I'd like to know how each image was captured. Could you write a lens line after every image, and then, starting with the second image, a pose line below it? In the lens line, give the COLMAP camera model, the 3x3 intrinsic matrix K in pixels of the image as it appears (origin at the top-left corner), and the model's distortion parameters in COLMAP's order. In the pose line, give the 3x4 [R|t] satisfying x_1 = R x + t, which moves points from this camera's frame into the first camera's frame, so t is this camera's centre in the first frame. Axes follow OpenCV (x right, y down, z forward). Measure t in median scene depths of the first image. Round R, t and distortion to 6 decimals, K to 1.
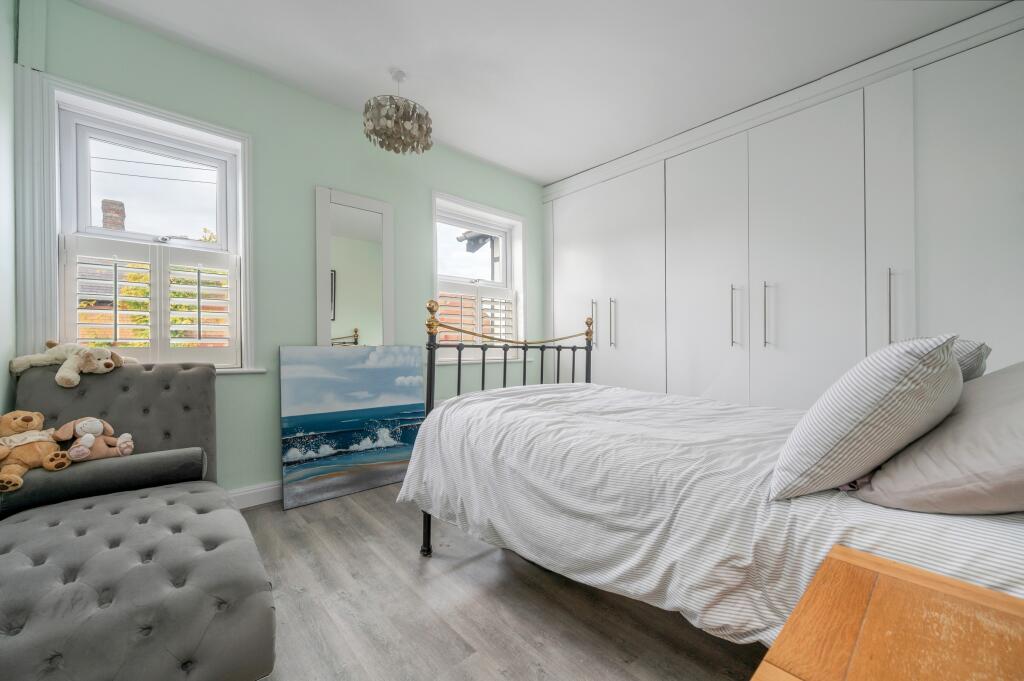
lens RADIAL K [[400.9, 0, 512.1], [0, 400.9, 343.0], [0, 0, 1]] dist [-0.004579, -0.000197]
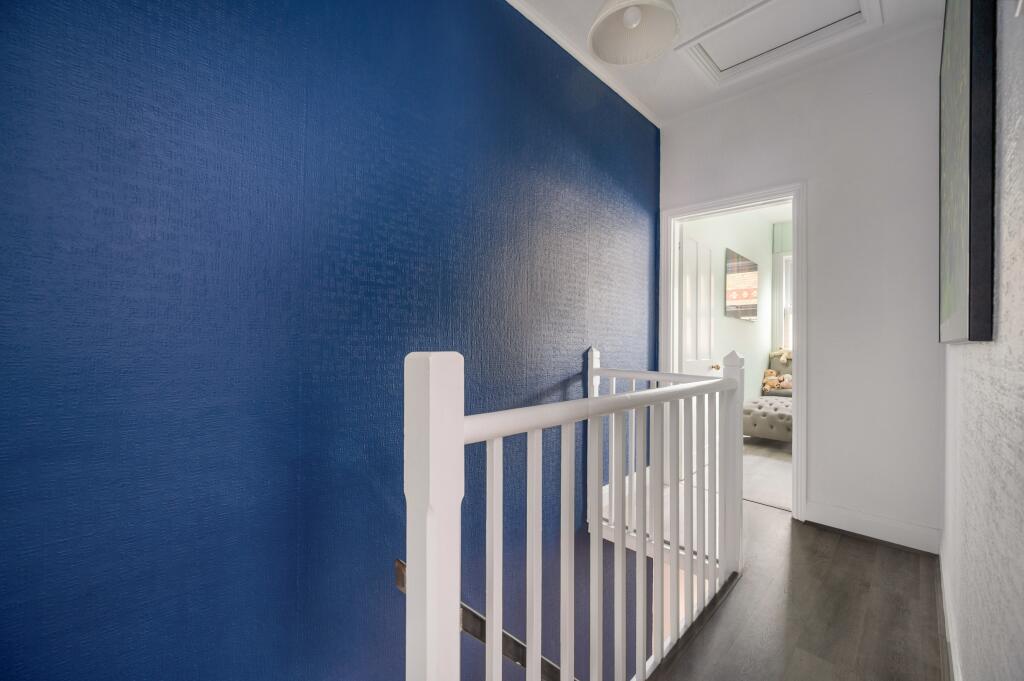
lens RADIAL K [[400.9, 0, 511.8], [0, 400.9, 343.1], [0, 0, 1]] dist [-0.004579, -0.000197]
pose [[0.054381, 0.003268, -0.998515, 1.722393], [-0.008195, 0.999962, 0.002827, -0.028369], [0.998487, 0.008029, 0.054405, -1.155134]]
